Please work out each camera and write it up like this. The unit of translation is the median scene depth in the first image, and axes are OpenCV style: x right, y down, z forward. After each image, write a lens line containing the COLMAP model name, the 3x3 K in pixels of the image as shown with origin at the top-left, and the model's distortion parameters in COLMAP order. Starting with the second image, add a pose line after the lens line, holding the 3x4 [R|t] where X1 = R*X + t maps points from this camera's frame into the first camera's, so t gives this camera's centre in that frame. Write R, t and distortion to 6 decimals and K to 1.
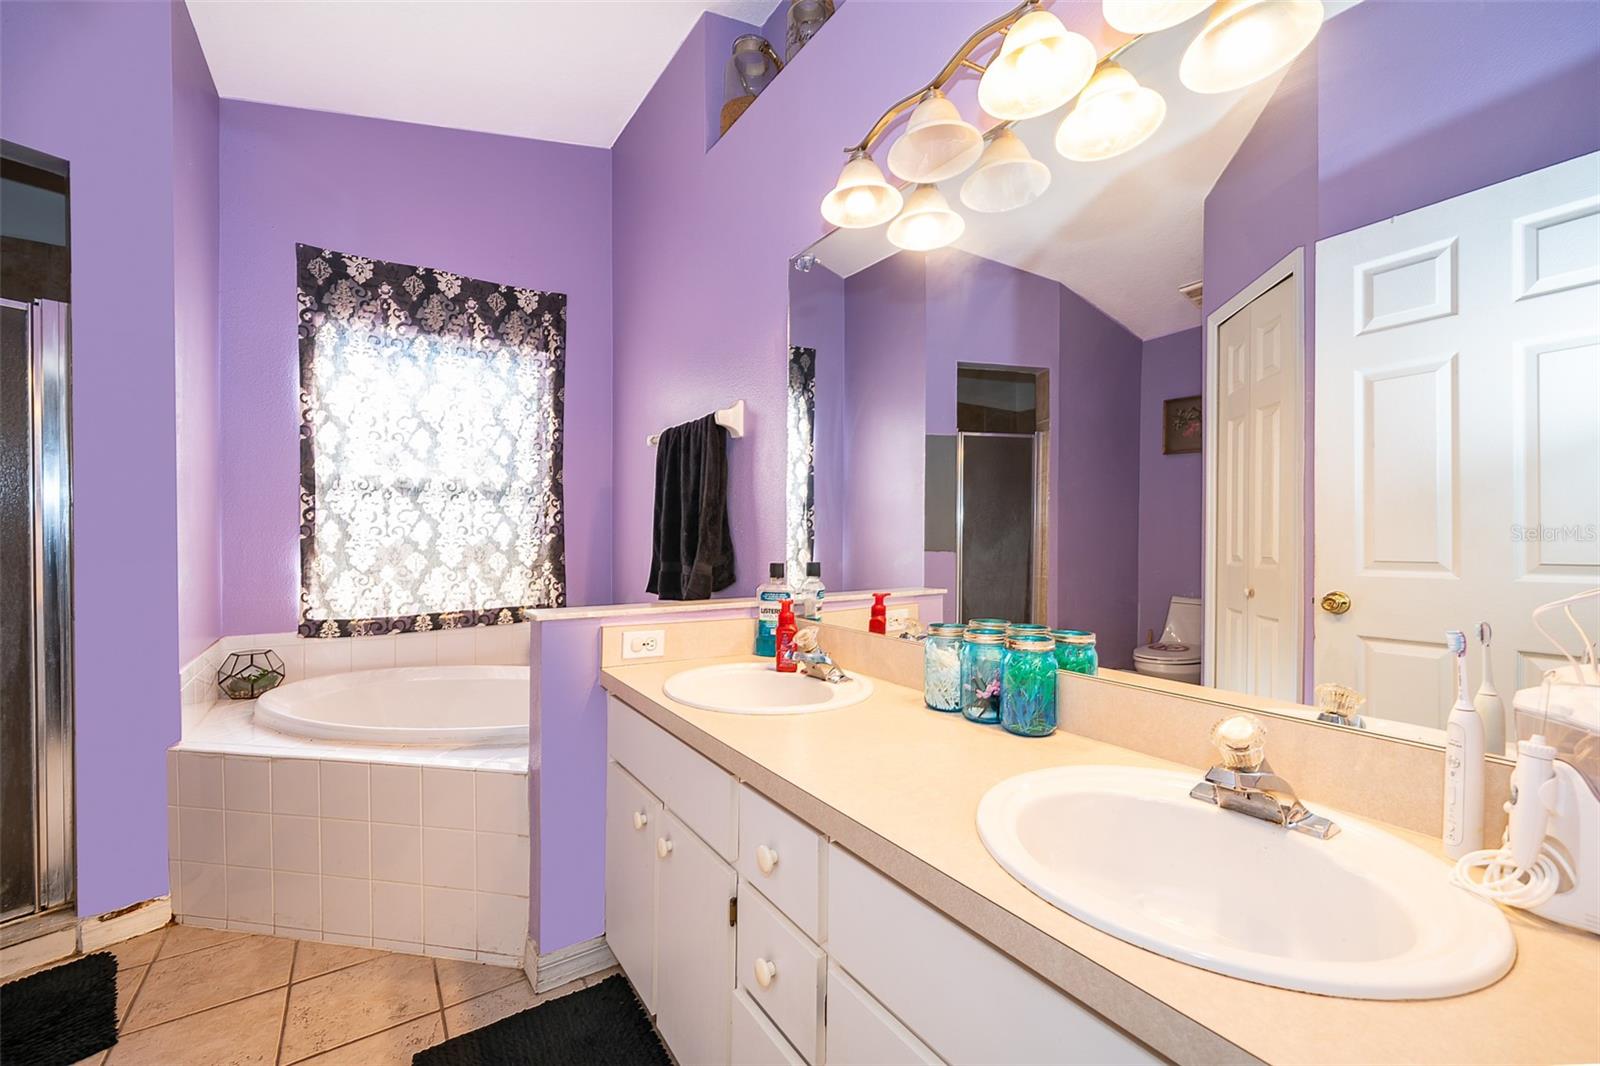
lens RADIAL K [[659.7, 0, 801.2], [0, 659.7, 539.7], [0, 0, 1]] dist [-0.000231, -0.000387]
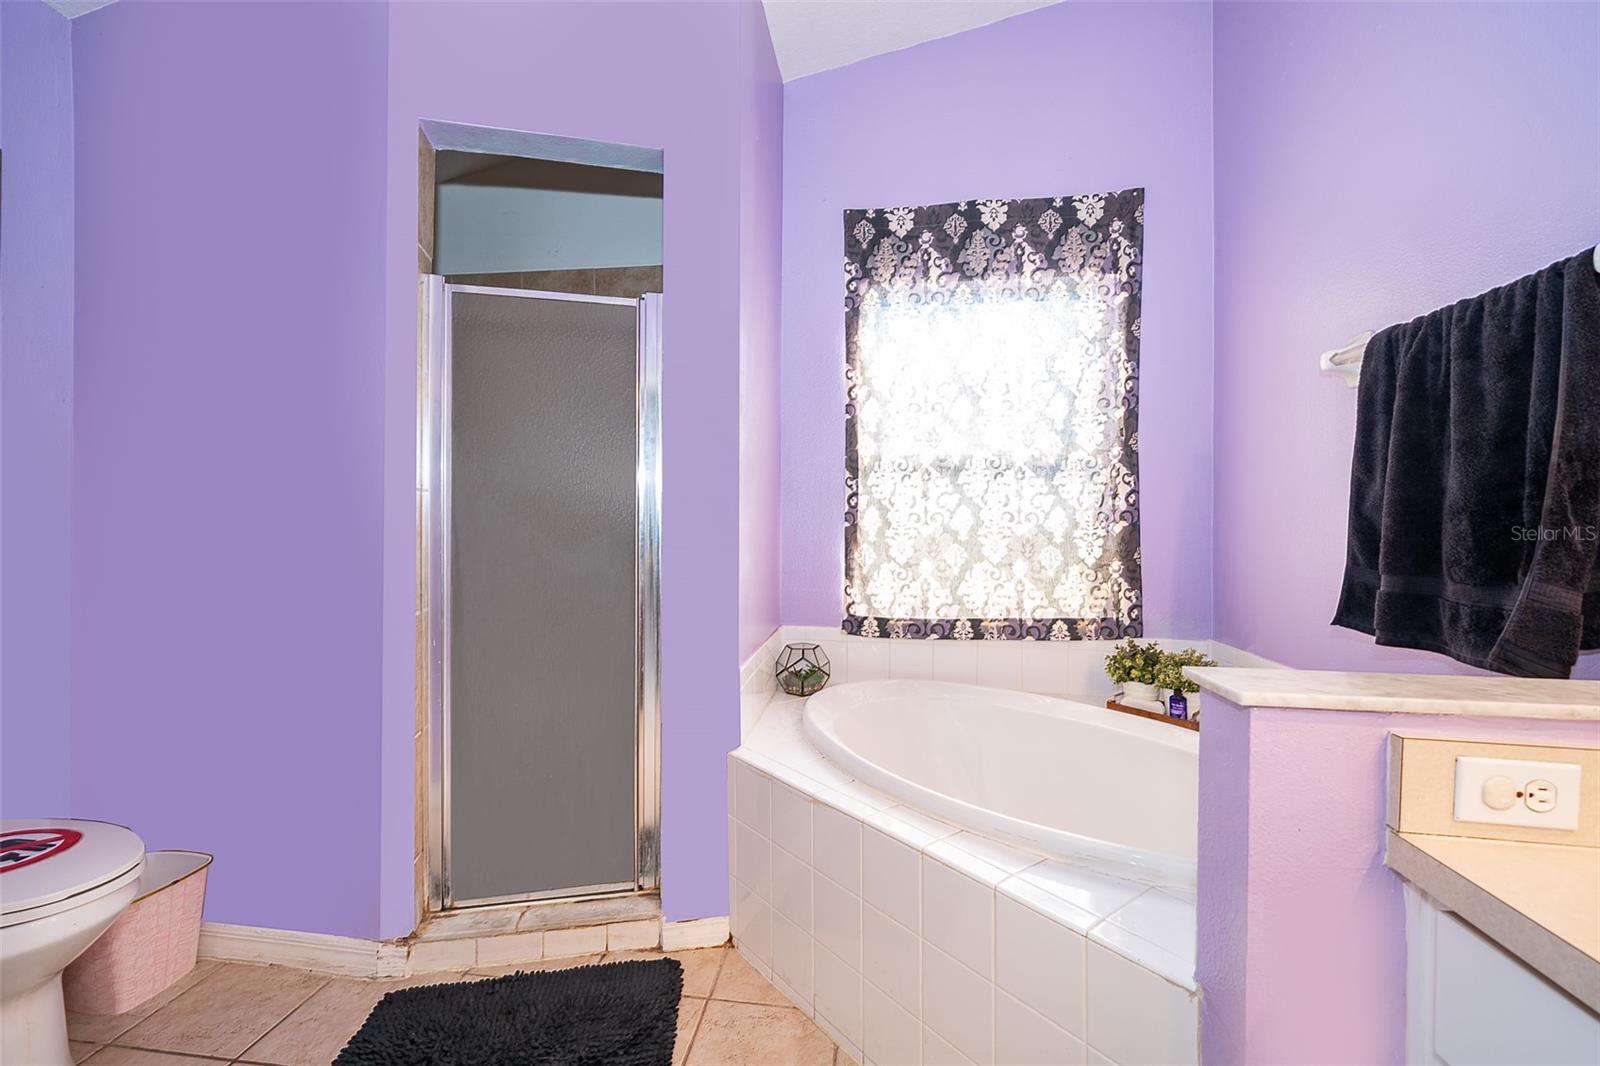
lens RADIAL K [[659.7, 0, 798.2], [0, 659.7, 533.2], [0, 0, 1]] dist [-0.000231, -0.000387]
pose [[0.751032, 0.012352, -0.660150, -0.187170], [-0.007226, 0.999919, 0.010488, -0.001226], [0.660226, -0.003107, 0.751060, 0.247996]]
